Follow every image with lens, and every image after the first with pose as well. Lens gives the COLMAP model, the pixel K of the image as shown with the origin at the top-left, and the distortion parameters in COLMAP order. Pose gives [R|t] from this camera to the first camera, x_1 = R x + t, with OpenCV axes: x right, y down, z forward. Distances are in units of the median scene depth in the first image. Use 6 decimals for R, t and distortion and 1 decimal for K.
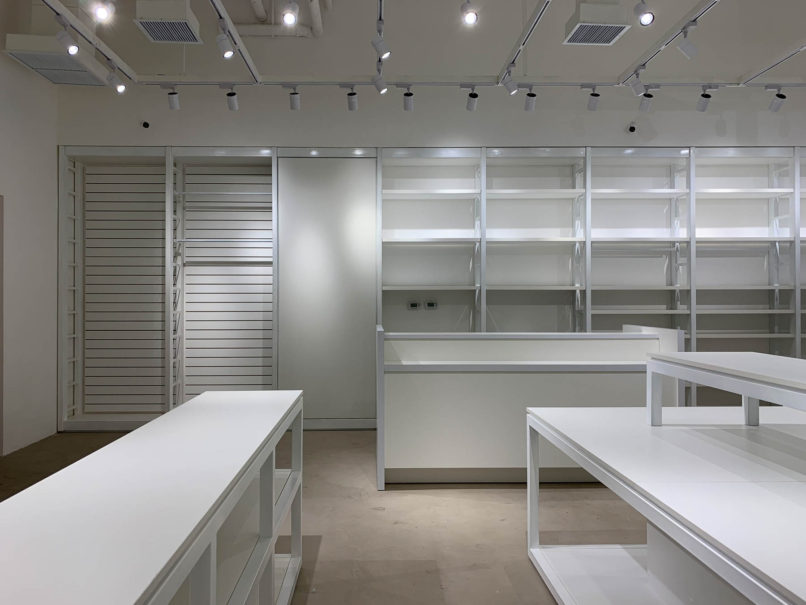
lens RADIAL K [[645.4, 0, 394.6], [0, 645.4, 321.8], [0, 0, 1]] dist [0.057215, -0.053295]
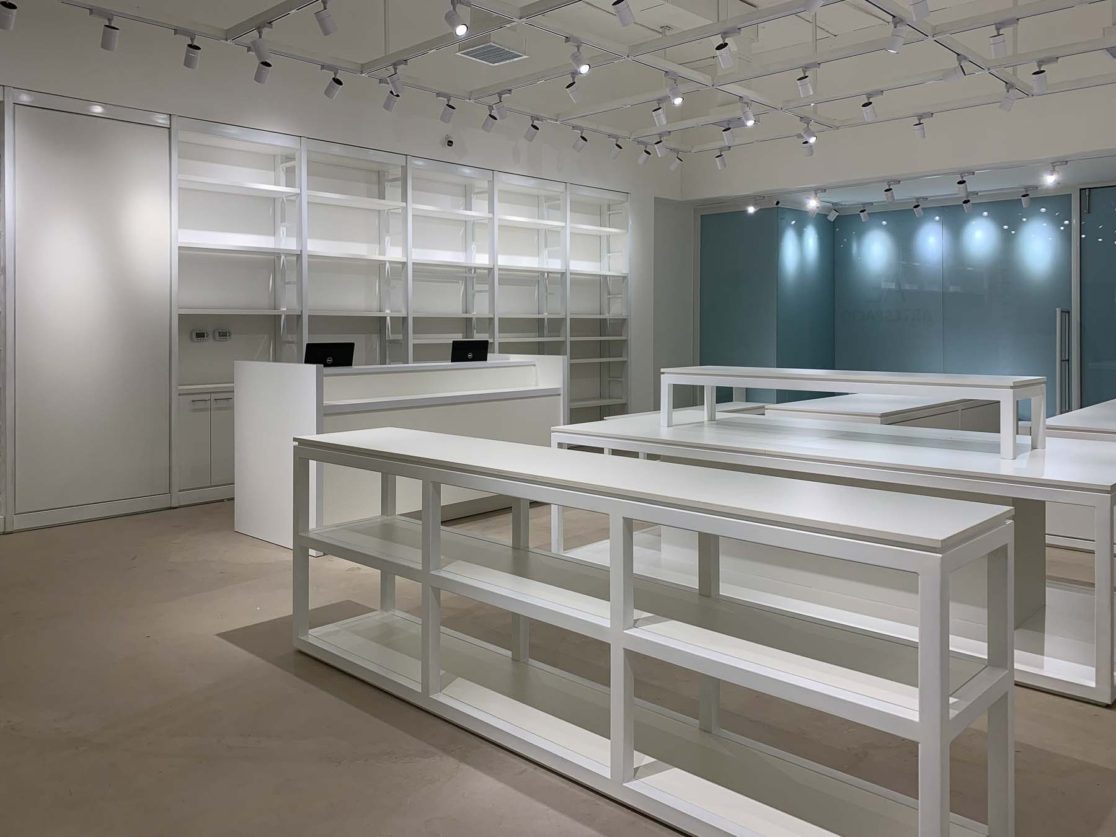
lens RADIAL K [[893.6, 0, 546.8], [0, 893.6, 412.7], [0, 0, 1]] dist [0.057215, -0.053295]
pose [[0.705570, -0.067503, 0.705418, -0.450548], [0.025579, 0.997230, 0.069842, 0.001720], [-0.708179, -0.031234, 0.705342, -0.014517]]
